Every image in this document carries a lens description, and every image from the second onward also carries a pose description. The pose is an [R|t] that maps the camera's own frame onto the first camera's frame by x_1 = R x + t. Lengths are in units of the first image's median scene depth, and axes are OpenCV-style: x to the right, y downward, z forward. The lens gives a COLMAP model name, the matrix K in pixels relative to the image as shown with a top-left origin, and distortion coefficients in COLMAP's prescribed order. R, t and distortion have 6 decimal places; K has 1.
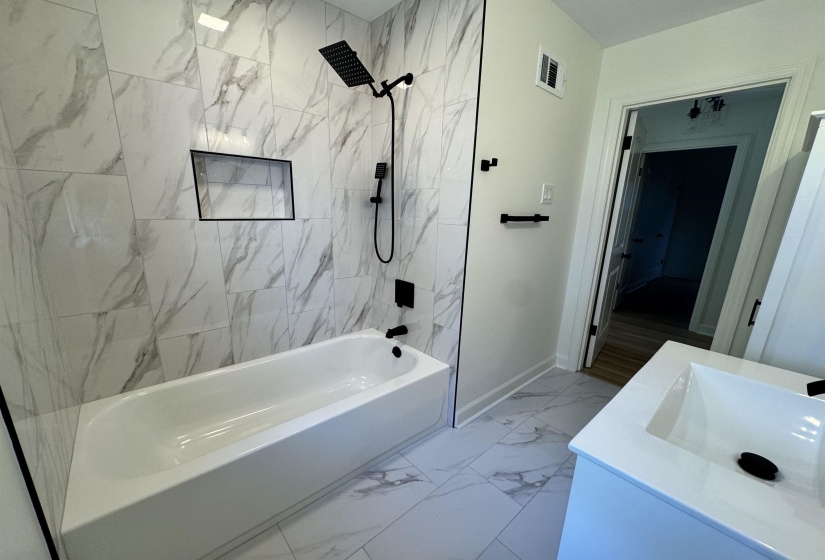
lens RADIAL K [[332.0, 0, 409.6], [0, 332.0, 289.8], [0, 0, 1]] dist [-0.001840, -0.000039]
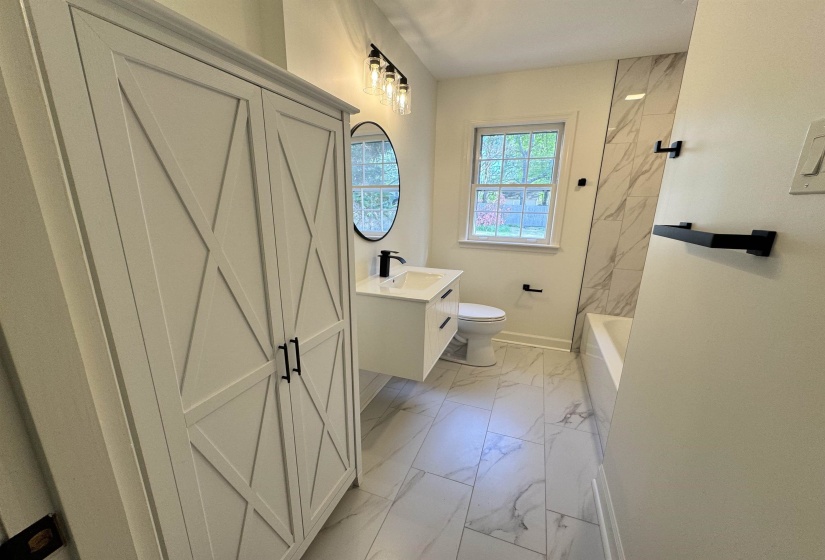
lens RADIAL K [[332.0, 0, 409.6], [0, 332.0, 289.8], [0, 0, 1]] dist [-0.001840, -0.000039]
pose [[-0.882066, 0.053546, -0.468073, 1.088569], [-0.195990, 0.861766, 0.467919, -0.337104], [0.428424, 0.504473, -0.749640, 1.432856]]
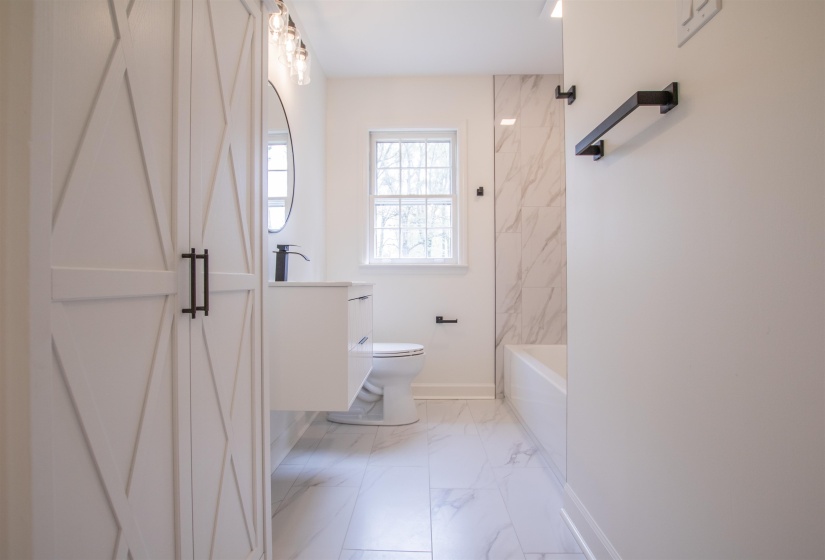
lens RADIAL K [[405.7, 0, 412.5], [0, 405.7, 280.0], [0, 0, 1]] dist [-0.027698, 0.000040]
pose [[-0.676166, -0.026585, -0.736269, 1.163871], [-0.203602, 0.967173, 0.152058, -0.115757], [0.708057, 0.252723, -0.659383, 1.460668]]
